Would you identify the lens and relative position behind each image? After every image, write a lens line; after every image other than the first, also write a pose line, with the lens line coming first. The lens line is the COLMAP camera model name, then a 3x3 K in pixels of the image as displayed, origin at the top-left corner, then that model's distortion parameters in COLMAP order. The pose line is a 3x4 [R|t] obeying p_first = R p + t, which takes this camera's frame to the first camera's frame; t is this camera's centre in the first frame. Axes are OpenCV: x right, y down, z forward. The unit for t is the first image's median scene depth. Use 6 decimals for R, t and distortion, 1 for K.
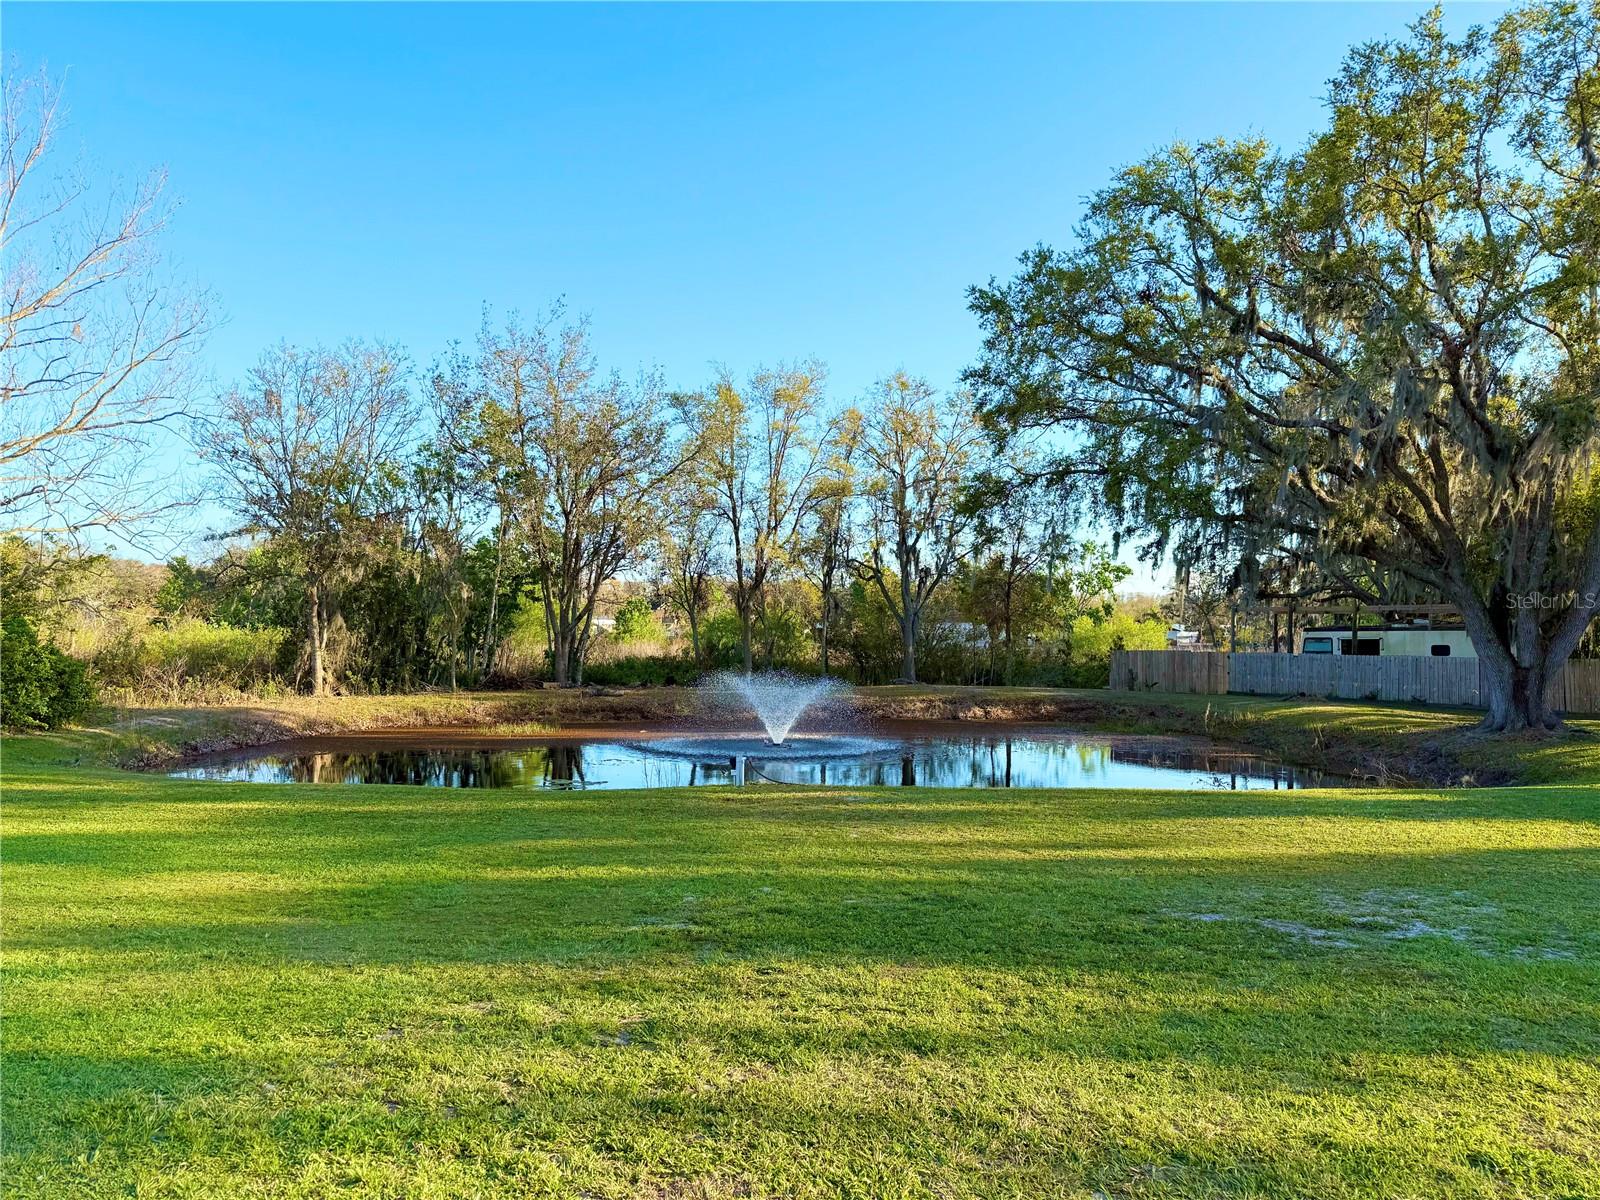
lens RADIAL K [[1100.2, 0, 806.1], [0, 1100.2, 603.4], [0, 0, 1]] dist [0.125370, -0.175971]
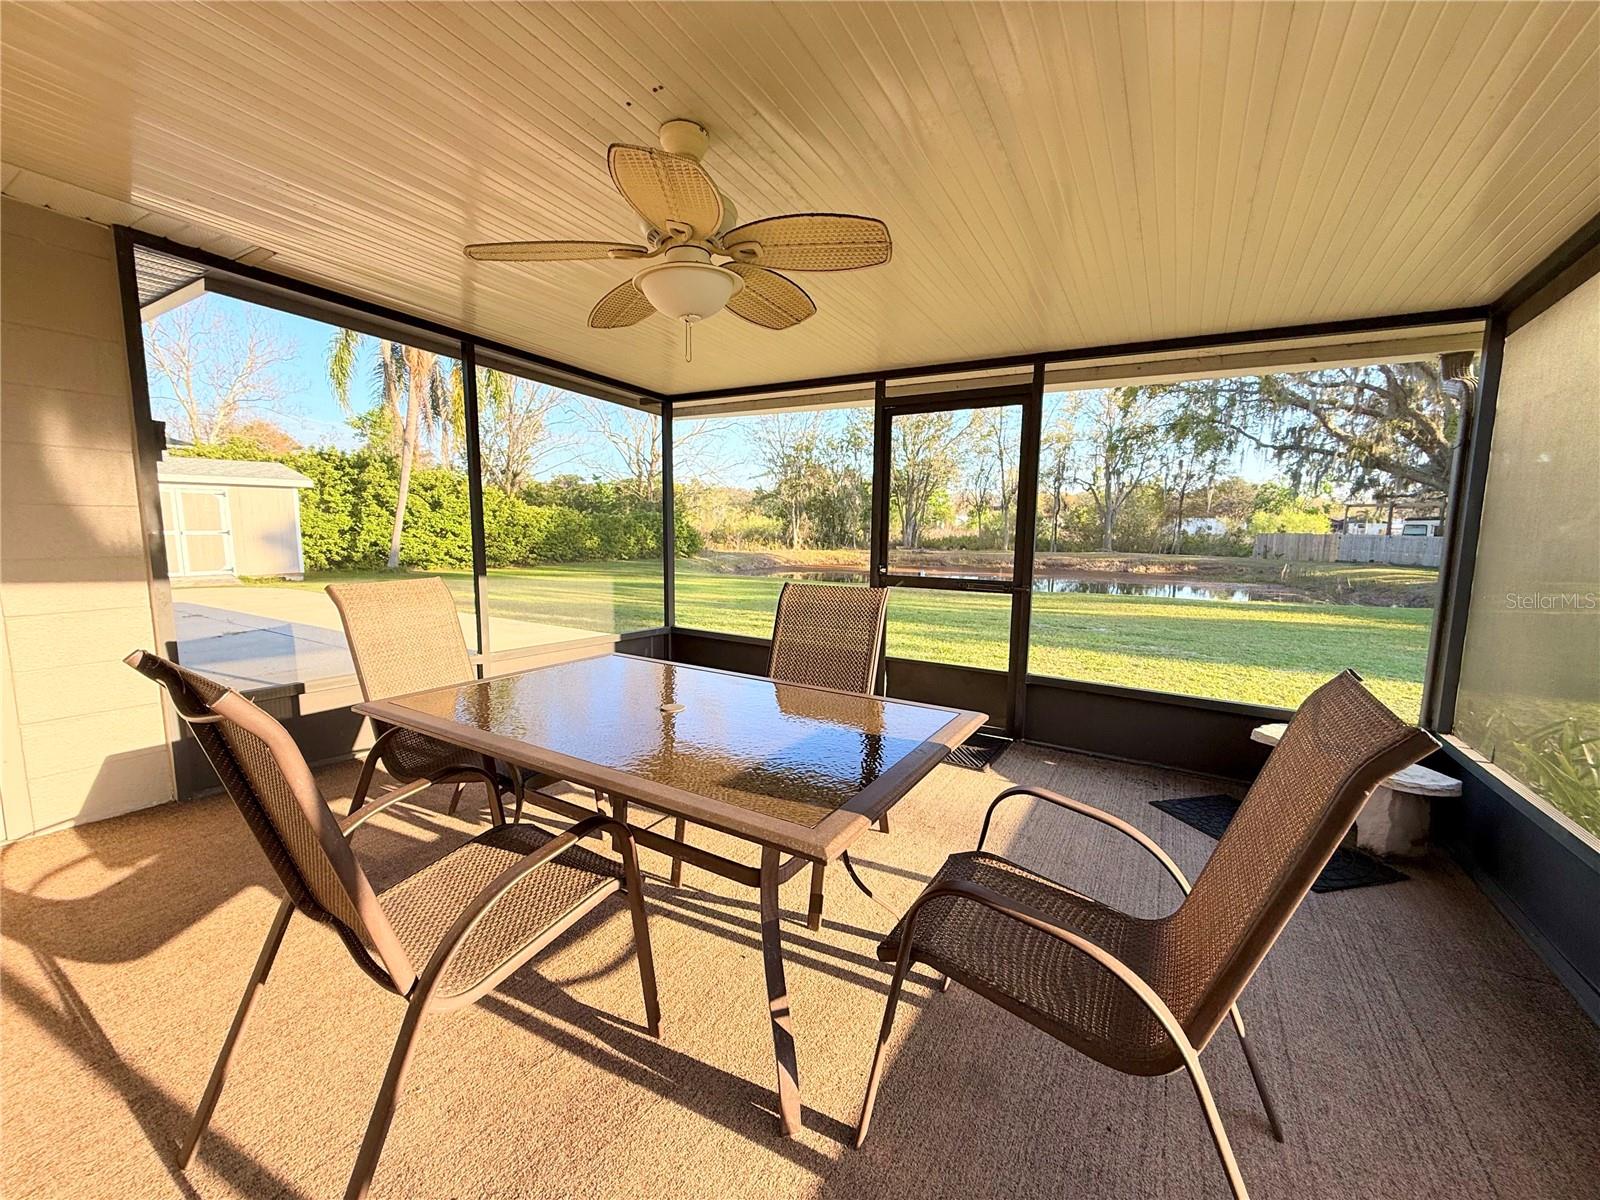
lens RADIAL K [[635.4, 0, 796.5], [0, 635.4, 602.2], [0, 0, 1]] dist [-0.001224, -0.000107]
pose [[0.895124, 0.056902, -0.442170, 0.121989], [0.008440, 0.989480, 0.144422, 0.004480], [0.445737, -0.133008, 0.885228, -0.114116]]
